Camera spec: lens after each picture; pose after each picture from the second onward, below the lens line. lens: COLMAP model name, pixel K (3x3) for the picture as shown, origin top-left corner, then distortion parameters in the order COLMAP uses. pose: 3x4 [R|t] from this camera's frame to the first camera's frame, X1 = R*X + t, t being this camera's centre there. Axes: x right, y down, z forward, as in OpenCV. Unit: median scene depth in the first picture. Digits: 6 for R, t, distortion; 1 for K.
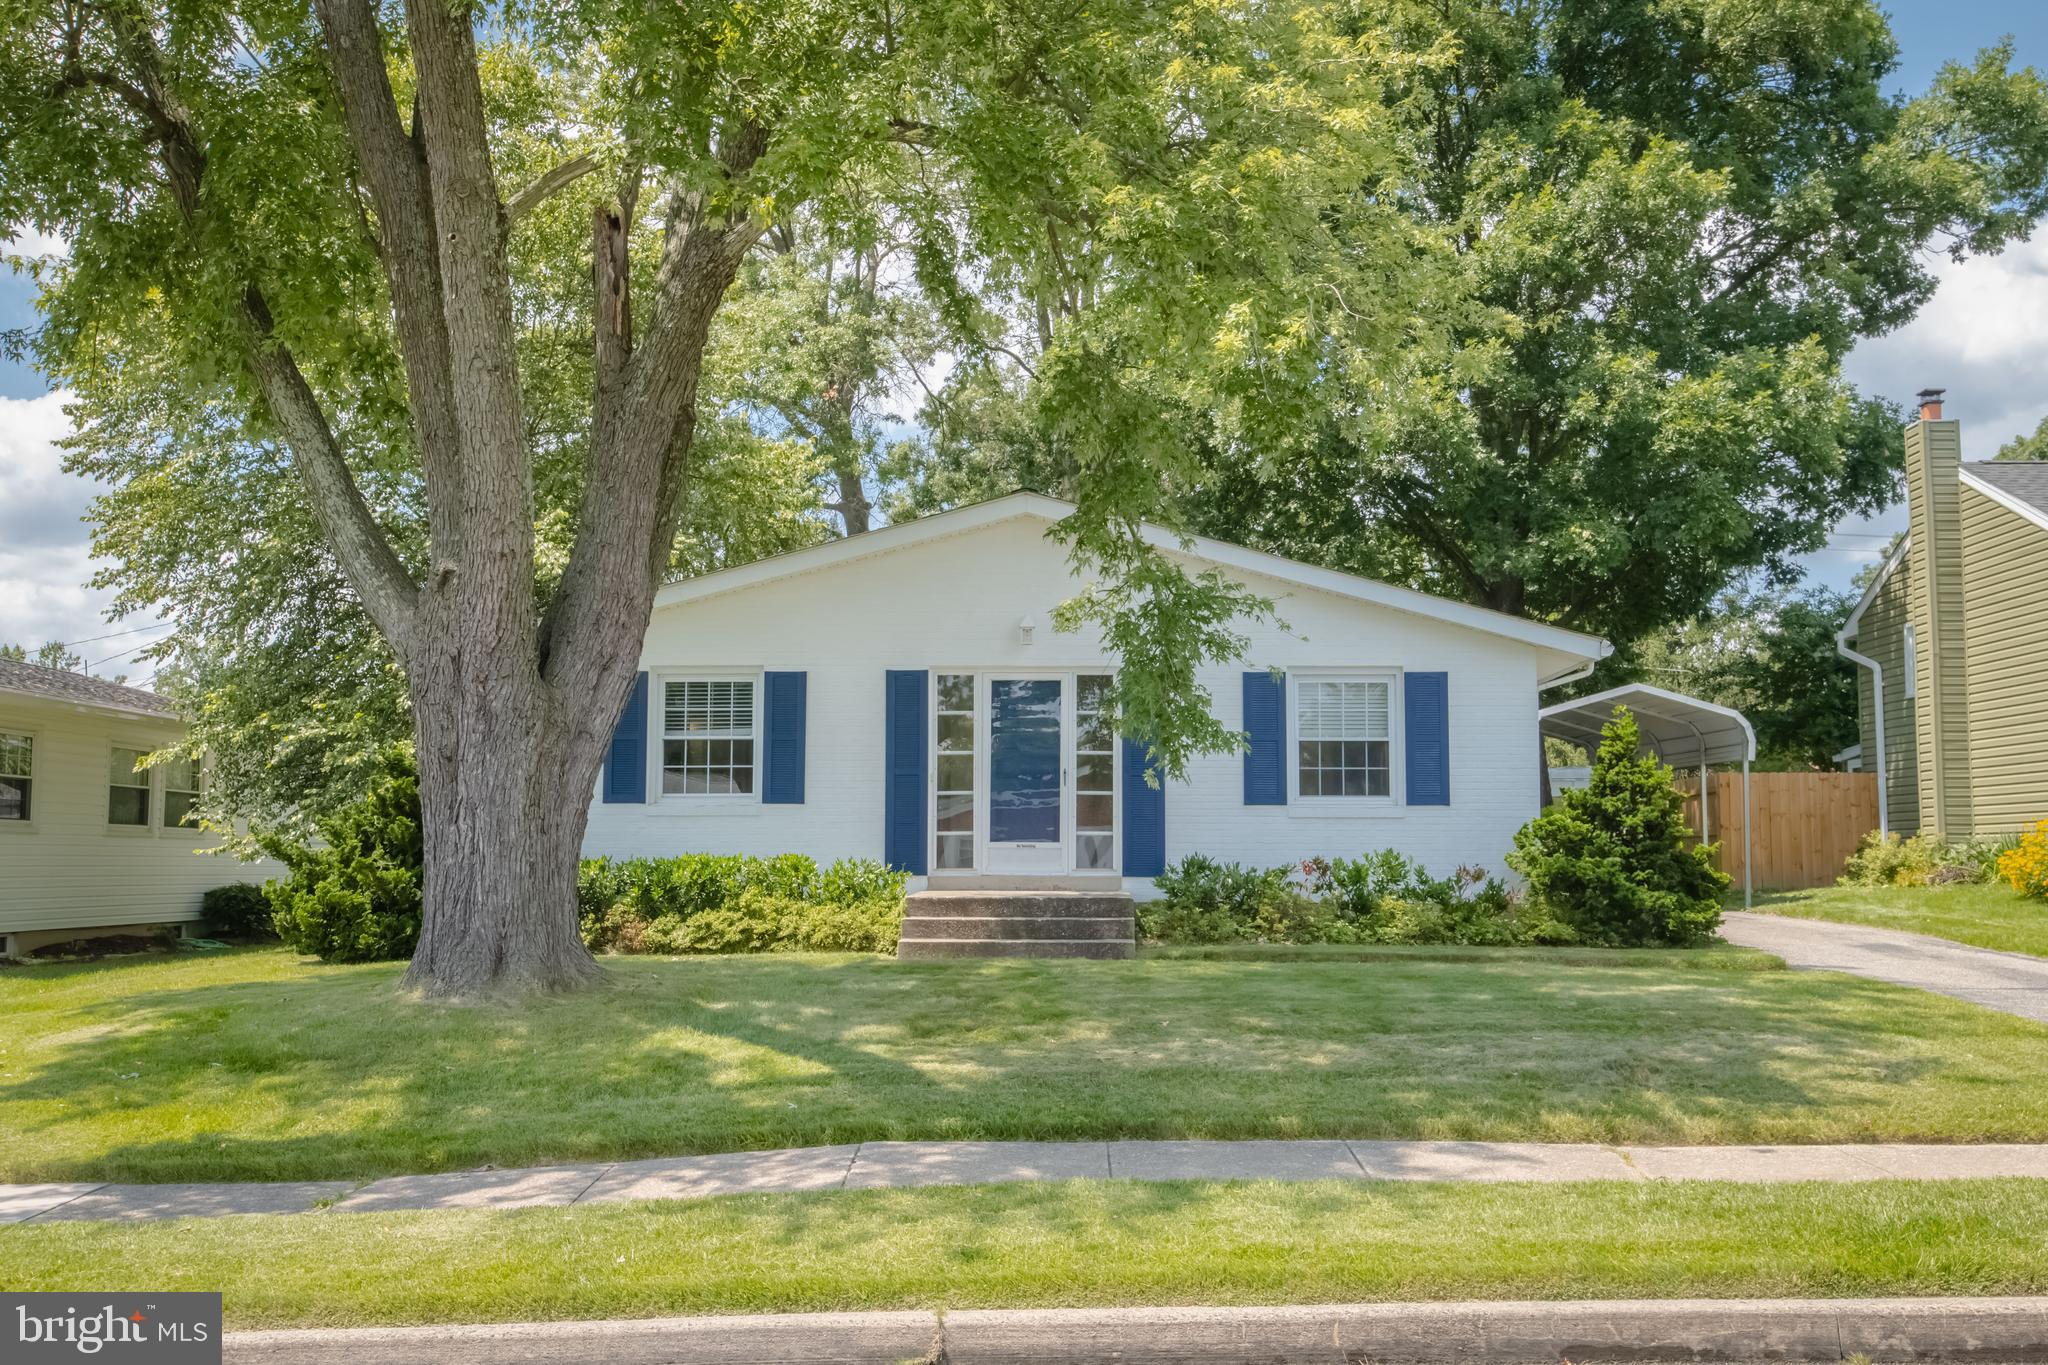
lens RADIAL K [[1830.2, 0, 1047.6], [0, 1830.2, 591.7], [0, 0, 1]] dist [0.026138, 0.004310]
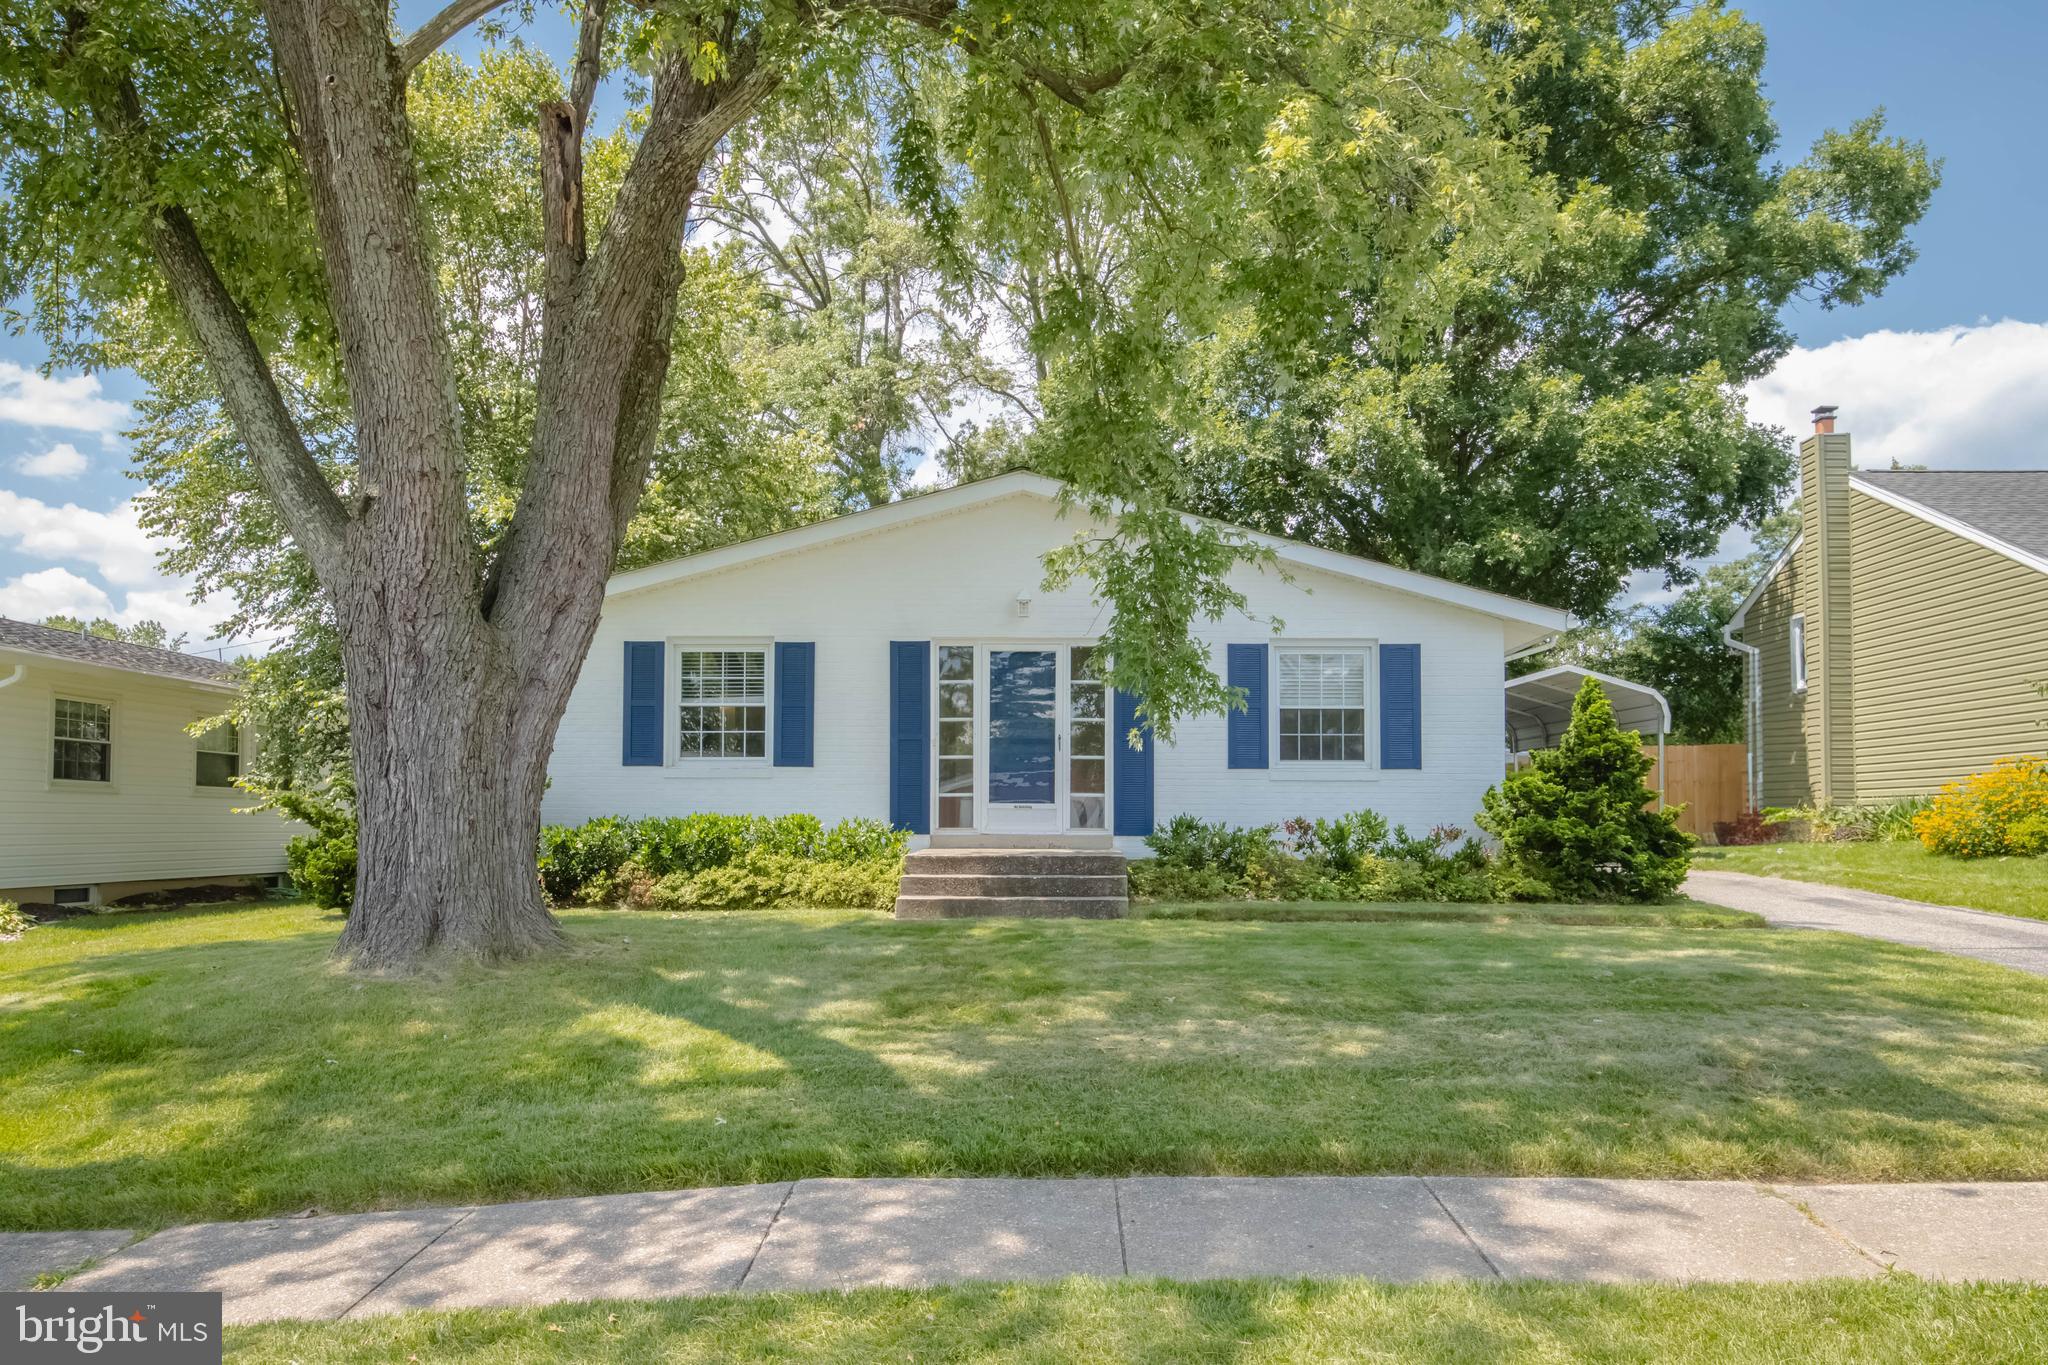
lens RADIAL K [[1334.4, 0, 1024.0], [0, 1334.4, 682.5], [0, 0, 1]] dist [0.013887, 0.002341]
pose [[0.999856, -0.000853, -0.016940, 0.002254], [0.001552, 0.999146, 0.041295, 0.037036], [0.016891, -0.041316, 0.999003, 0.244416]]
